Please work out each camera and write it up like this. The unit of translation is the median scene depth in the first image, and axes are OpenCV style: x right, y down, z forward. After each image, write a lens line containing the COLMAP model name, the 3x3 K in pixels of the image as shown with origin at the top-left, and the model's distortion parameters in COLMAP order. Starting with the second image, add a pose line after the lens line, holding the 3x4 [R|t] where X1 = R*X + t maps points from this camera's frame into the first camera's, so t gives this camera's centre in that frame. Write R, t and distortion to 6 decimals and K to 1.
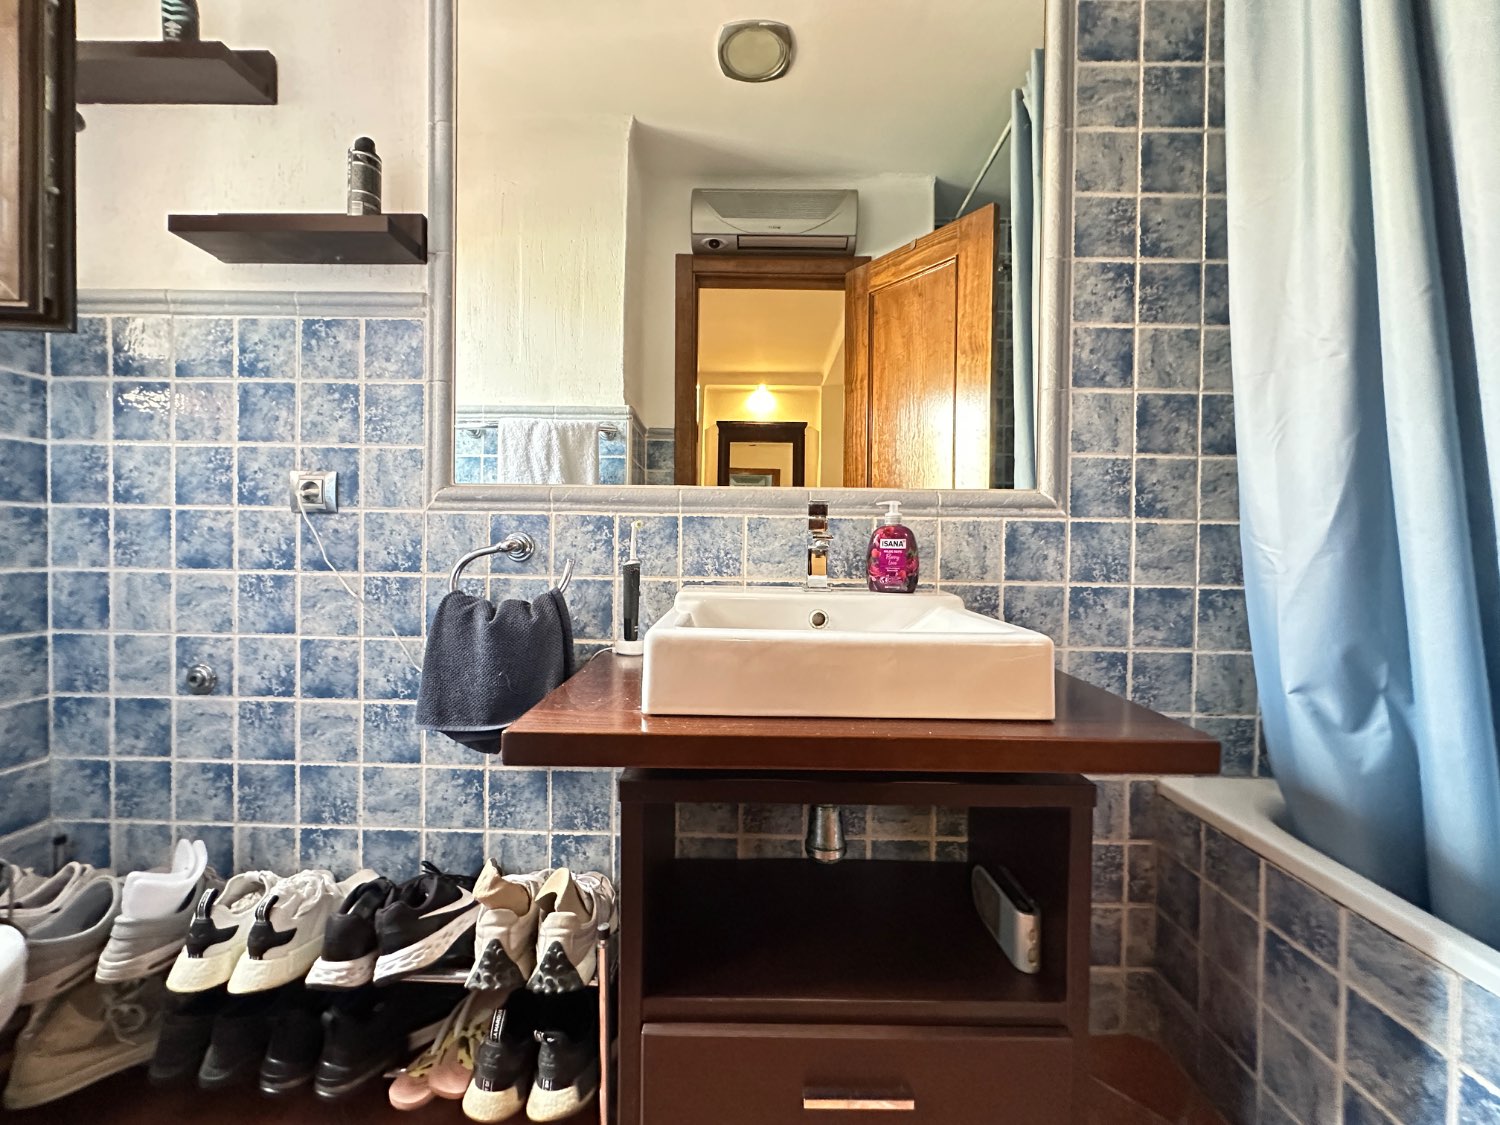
lens RADIAL K [[602.2, 0, 751.6], [0, 602.2, 557.4], [0, 0, 1]] dist [-0.004080, 0.001160]
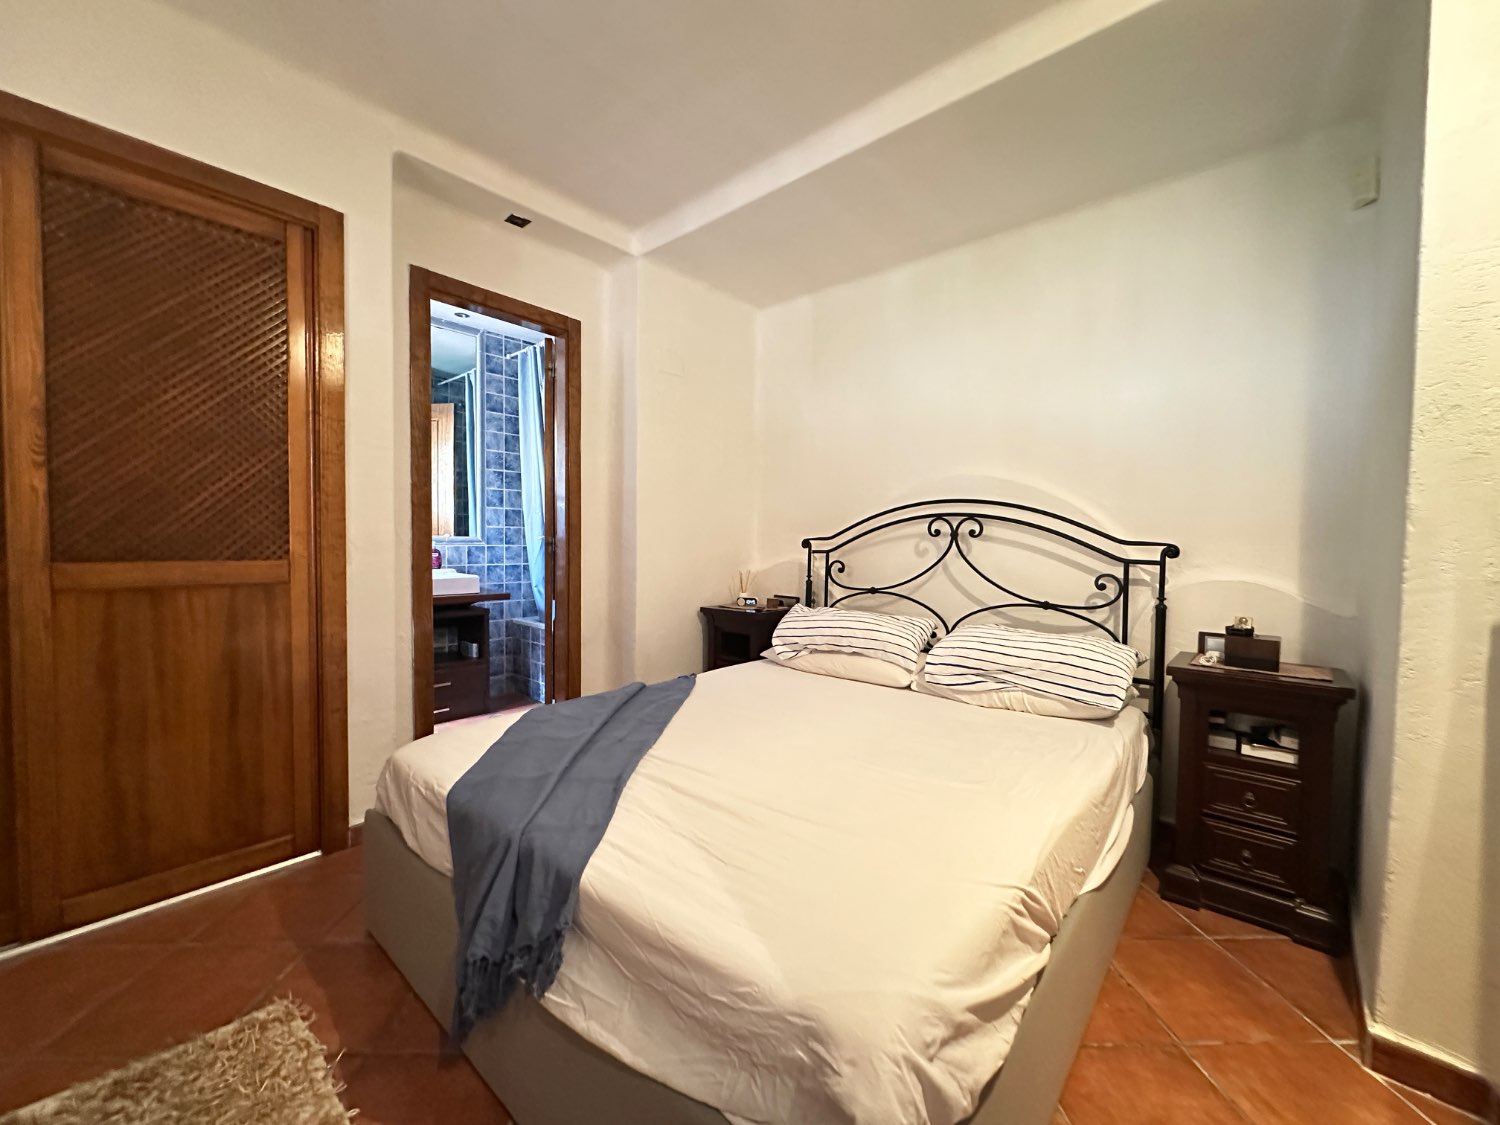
lens RADIAL K [[602.2, 0, 749.5], [0, 602.2, 559.6], [0, 0, 1]] dist [-0.004080, 0.001160]
pose [[0.657042, -0.030264, 0.753246, -1.057462], [0.004241, 0.999326, 0.036452, -0.100457], [-0.753842, -0.020756, 0.656728, -2.357366]]
